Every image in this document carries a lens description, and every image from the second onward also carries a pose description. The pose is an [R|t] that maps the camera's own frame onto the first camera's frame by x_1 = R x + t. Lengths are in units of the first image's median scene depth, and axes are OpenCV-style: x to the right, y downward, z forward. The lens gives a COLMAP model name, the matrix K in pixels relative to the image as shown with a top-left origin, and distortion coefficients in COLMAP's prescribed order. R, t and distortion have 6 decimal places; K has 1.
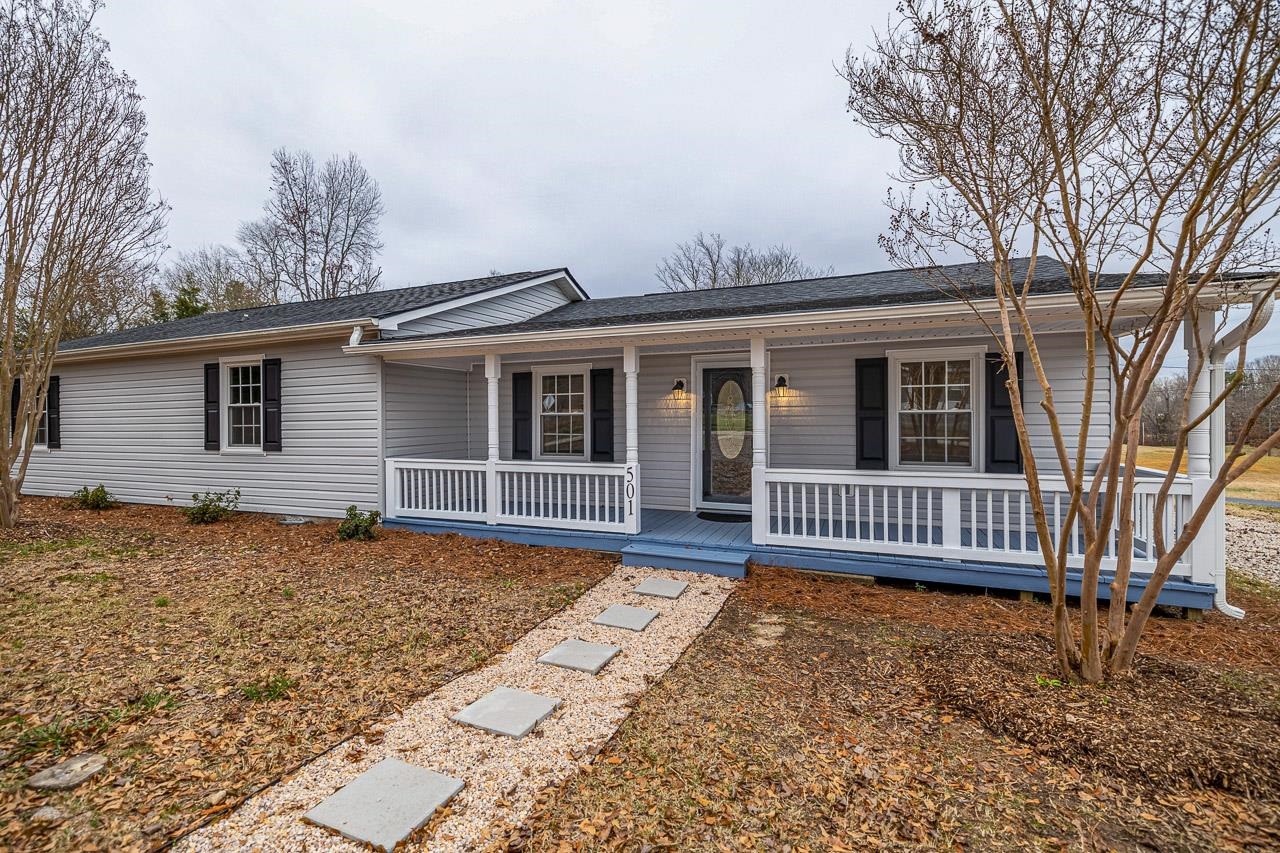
lens RADIAL K [[555.0, 0, 637.0], [0, 555.0, 431.2], [0, 0, 1]] dist [0.004214, -0.001105]
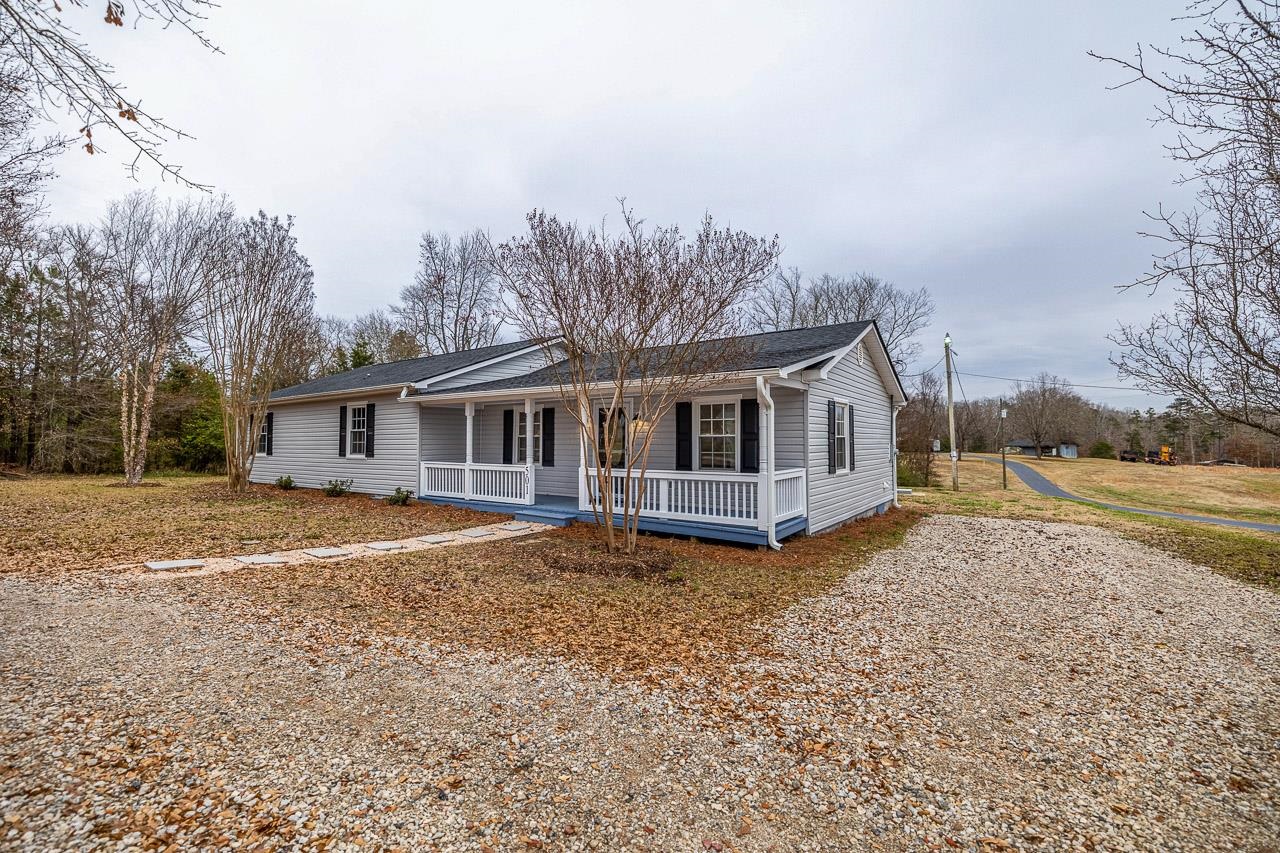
lens RADIAL K [[555.0, 0, 638.0], [0, 555.0, 431.5], [0, 0, 1]] dist [0.004214, -0.001105]
pose [[0.971182, 0.002375, -0.238325, 0.559289], [-0.011596, 0.999237, -0.037294, 0.011047], [0.238055, 0.038983, 0.970469, -0.472385]]
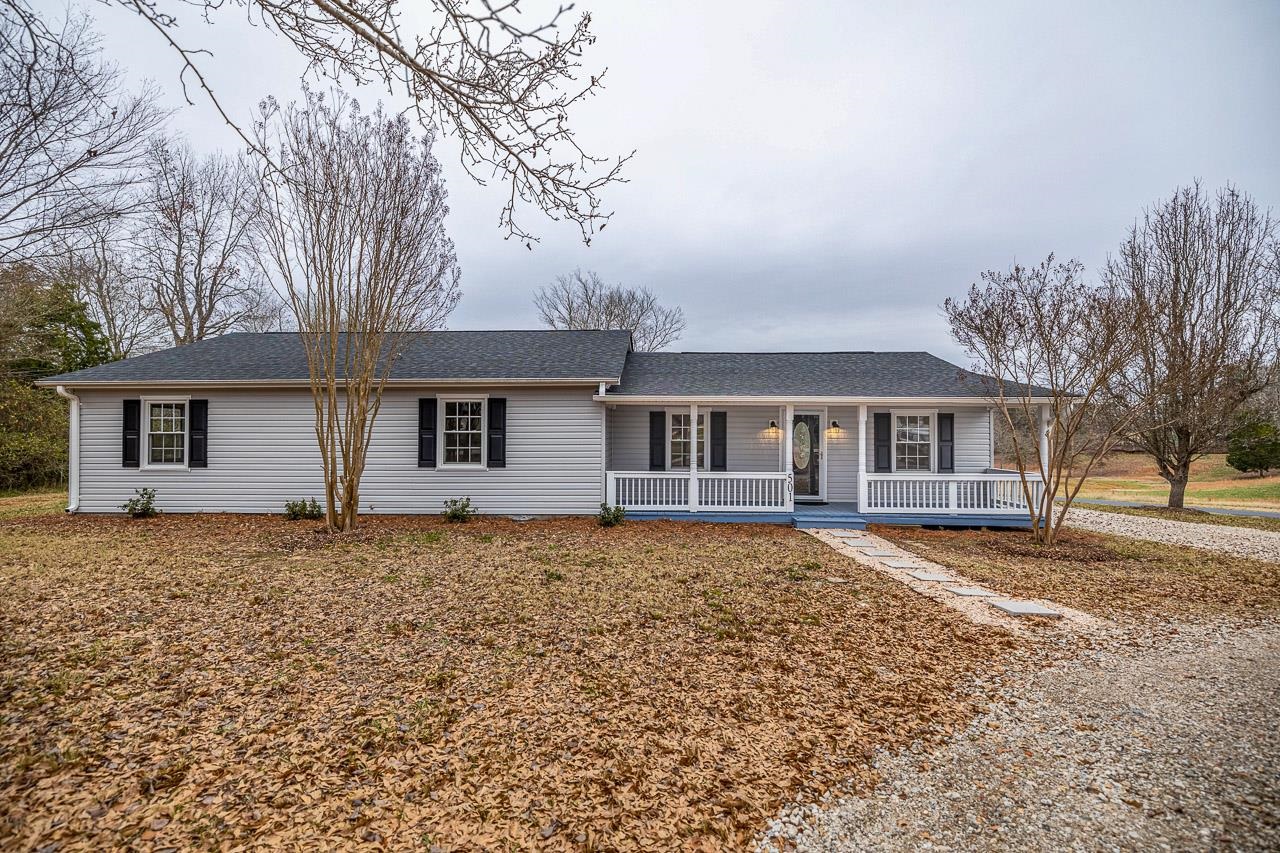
lens RADIAL K [[555.0, 0, 634.1], [0, 555.0, 426.7], [0, 0, 1]] dist [0.004214, -0.001105]
pose [[0.940799, 0.014947, 0.338635, -0.797369], [-0.003151, 0.999370, -0.035357, -0.015485], [-0.338950, 0.032197, 0.940253, -0.362396]]
